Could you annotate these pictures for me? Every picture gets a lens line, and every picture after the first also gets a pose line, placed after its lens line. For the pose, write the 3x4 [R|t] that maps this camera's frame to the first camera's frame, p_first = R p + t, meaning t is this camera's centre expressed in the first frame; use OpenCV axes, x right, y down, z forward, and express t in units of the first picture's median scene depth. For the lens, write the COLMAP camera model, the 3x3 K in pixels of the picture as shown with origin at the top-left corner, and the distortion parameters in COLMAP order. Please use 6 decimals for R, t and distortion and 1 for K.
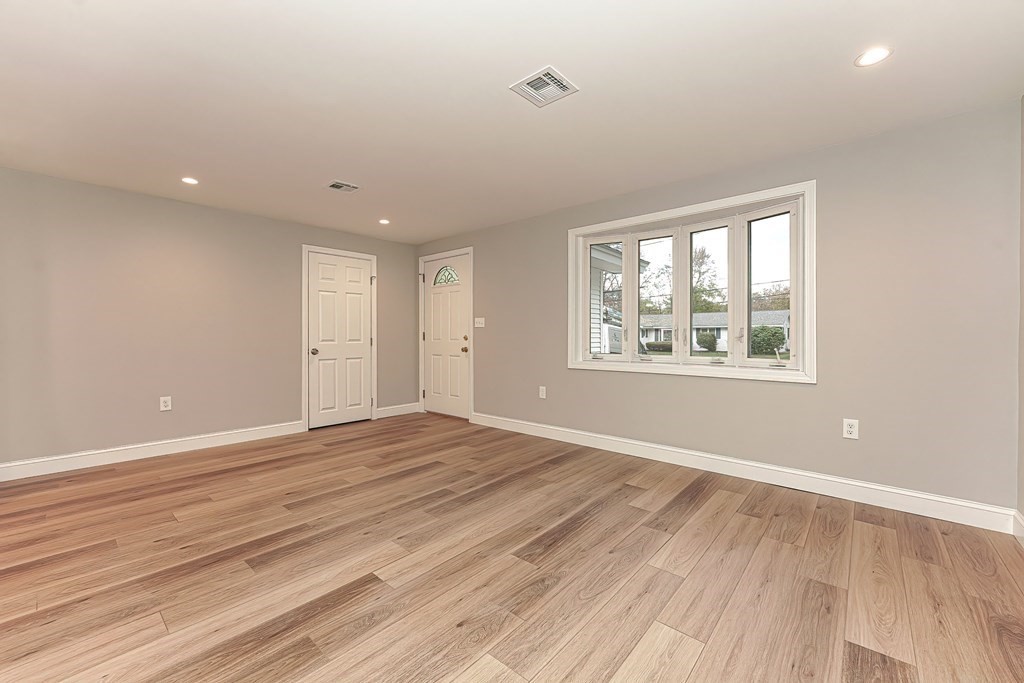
lens RADIAL K [[411.6, 0, 496.2], [0, 411.6, 333.5], [0, 0, 1]] dist [-0.006929, 0.000346]
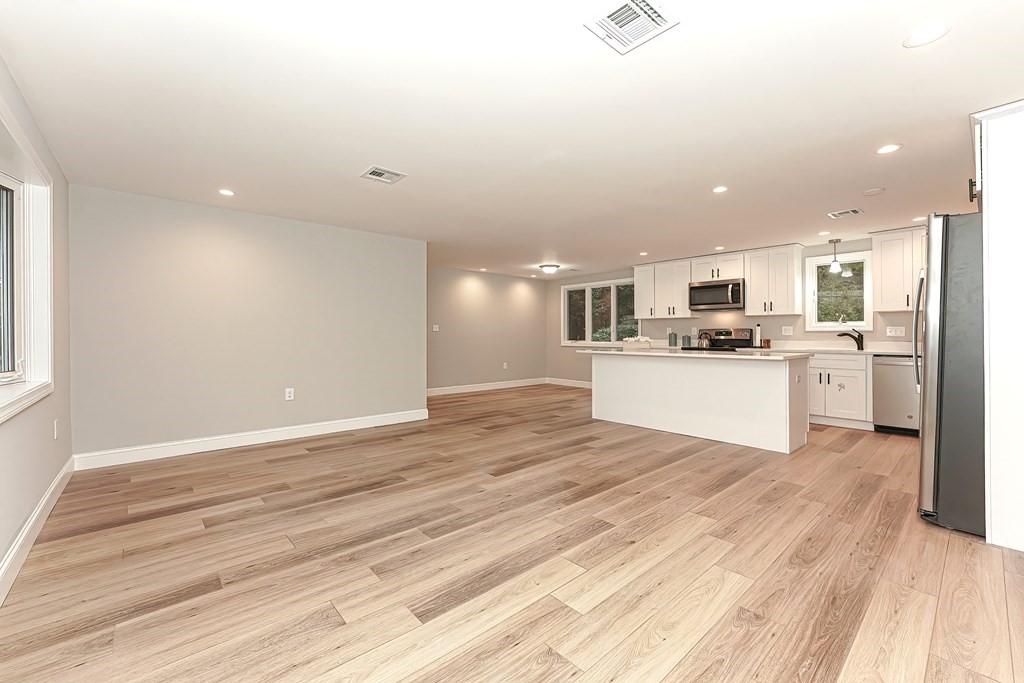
lens RADIAL K [[422.4, 0, 498.7], [0, 422.4, 343.4], [0, 0, 1]] dist [0.002083, 0.000338]
pose [[-0.992146, -0.003908, 0.125027, -0.221693], [-0.002254, 0.999908, 0.013368, 0.002841], [-0.125068, 0.012981, -0.992063, 1.136836]]
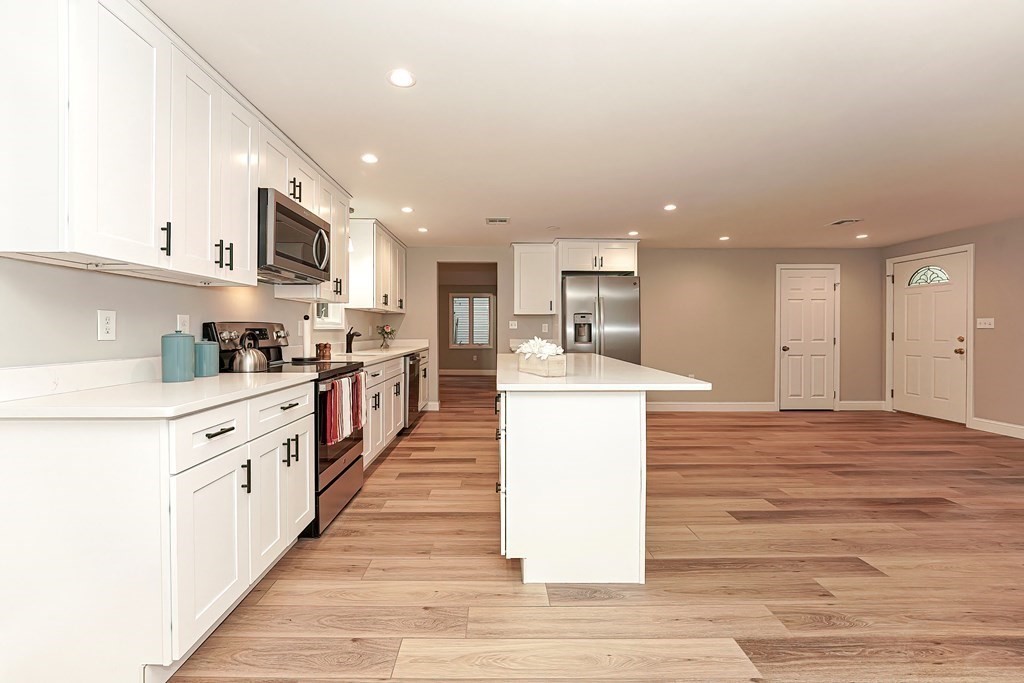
lens RADIAL K [[411.6, 0, 496.2], [0, 411.6, 333.5], [0, 0, 1]] dist [-0.006929, 0.000346]
pose [[0.684015, 0.007576, -0.729428, -0.140822], [0.001909, 0.999924, 0.012175, -0.019668], [0.729465, -0.009721, 0.683949, -0.519175]]
